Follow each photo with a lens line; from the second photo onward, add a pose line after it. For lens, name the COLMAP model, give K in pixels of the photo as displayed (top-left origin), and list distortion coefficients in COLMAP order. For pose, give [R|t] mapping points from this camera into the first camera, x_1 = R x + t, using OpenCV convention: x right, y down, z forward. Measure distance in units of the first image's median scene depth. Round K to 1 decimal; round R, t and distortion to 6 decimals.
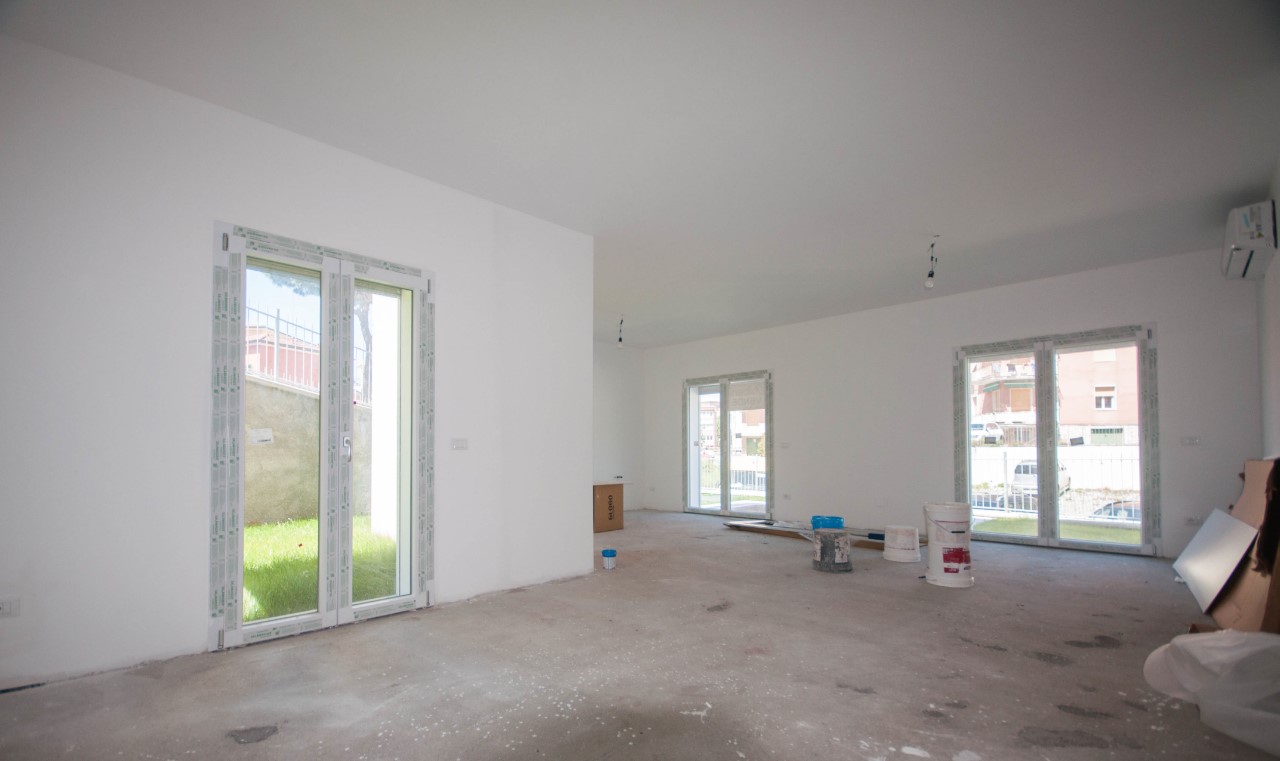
lens RADIAL K [[554.0, 0, 625.0], [0, 554.0, 437.2], [0, 0, 1]] dist [0.001717, -0.007132]
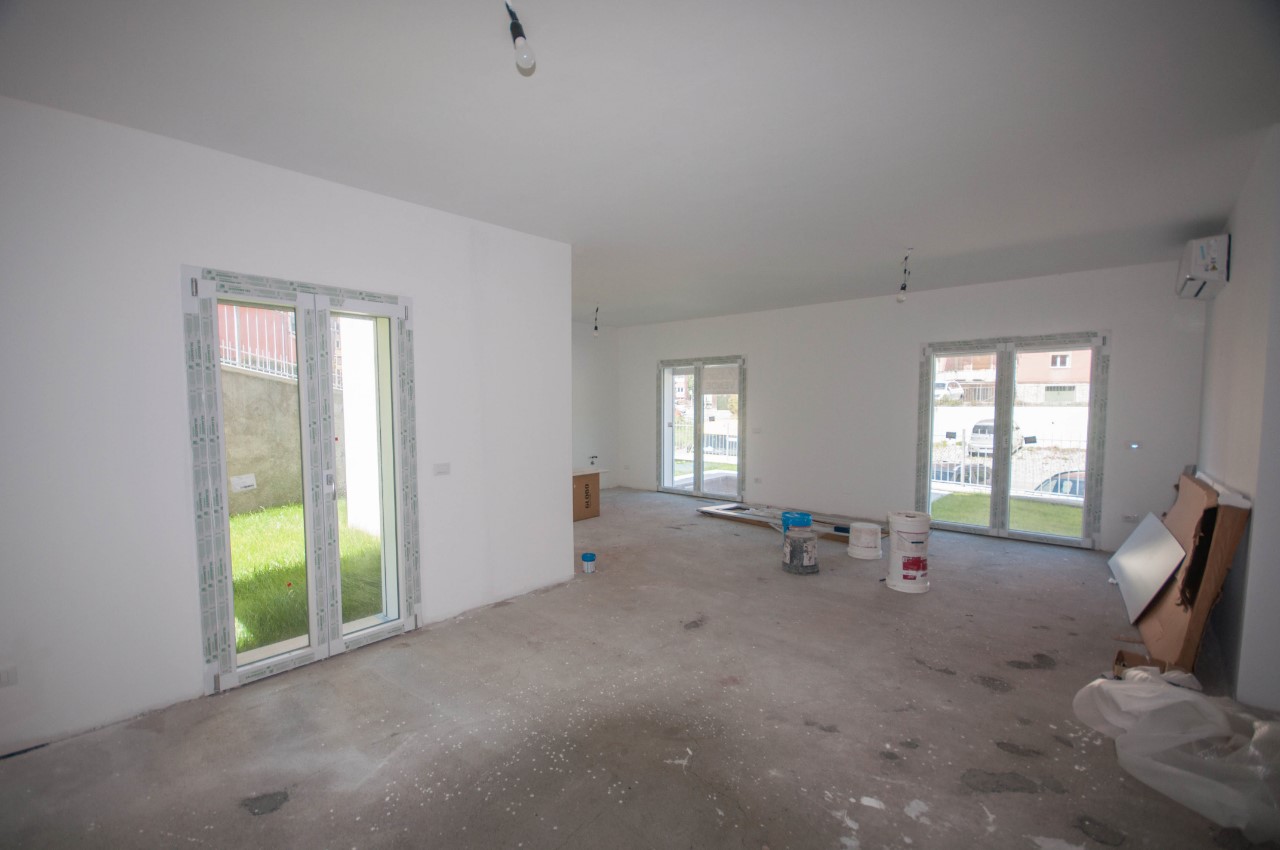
lens RADIAL K [[554.3, 0, 624.3], [0, 554.3, 437.8], [0, 0, 1]] dist [-0.002502, -0.003576]
pose [[0.998668, -0.003465, 0.051485, -0.018964], [-0.001191, 0.995929, 0.090137, -0.139409], [-0.051588, -0.090078, 0.994598, -0.015753]]
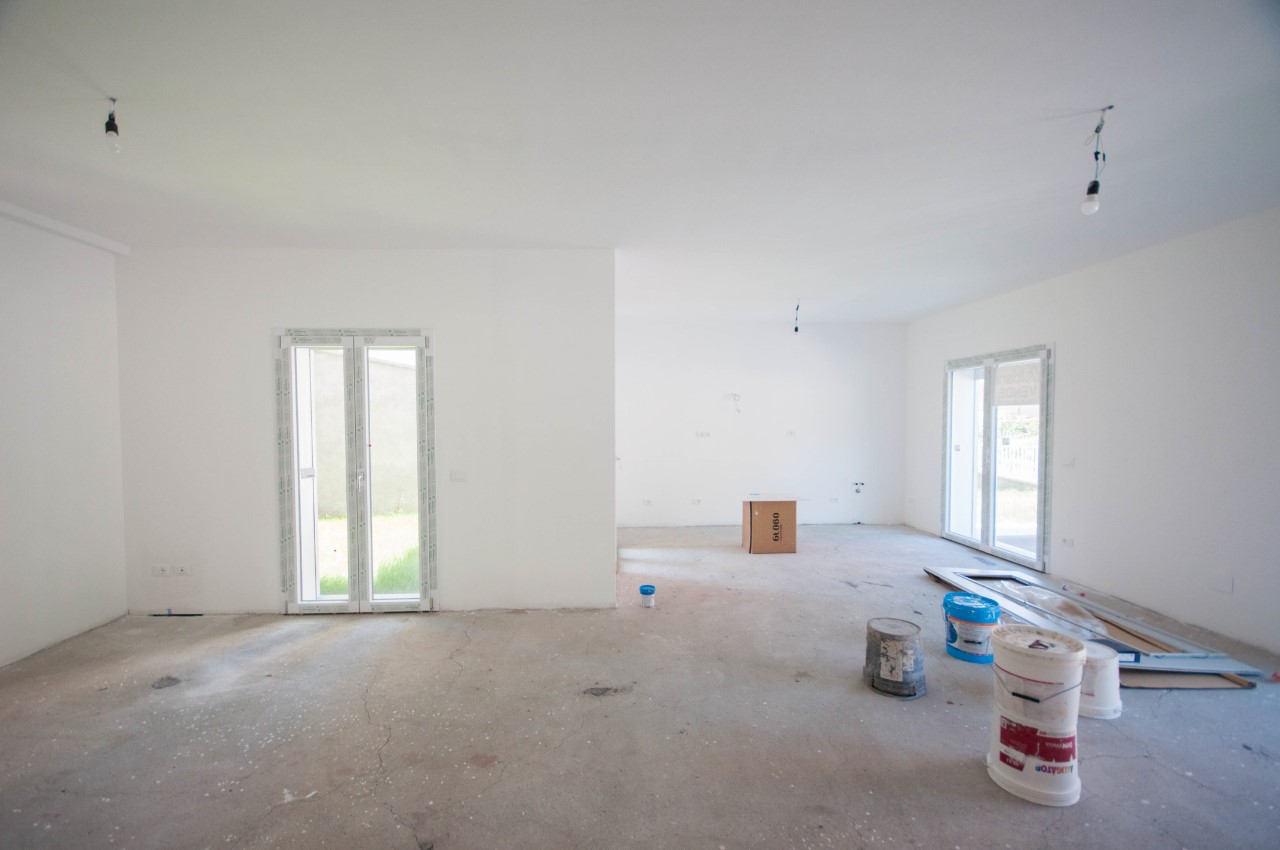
lens RADIAL K [[554.3, 0, 631.8], [0, 554.3, 437.7], [0, 0, 1]] dist [-0.002502, -0.003576]
pose [[0.740688, 0.023367, -0.671442, 0.748370], [0.018536, 0.998304, 0.055190, -0.126352], [0.671593, -0.053325, 0.738999, 0.410356]]
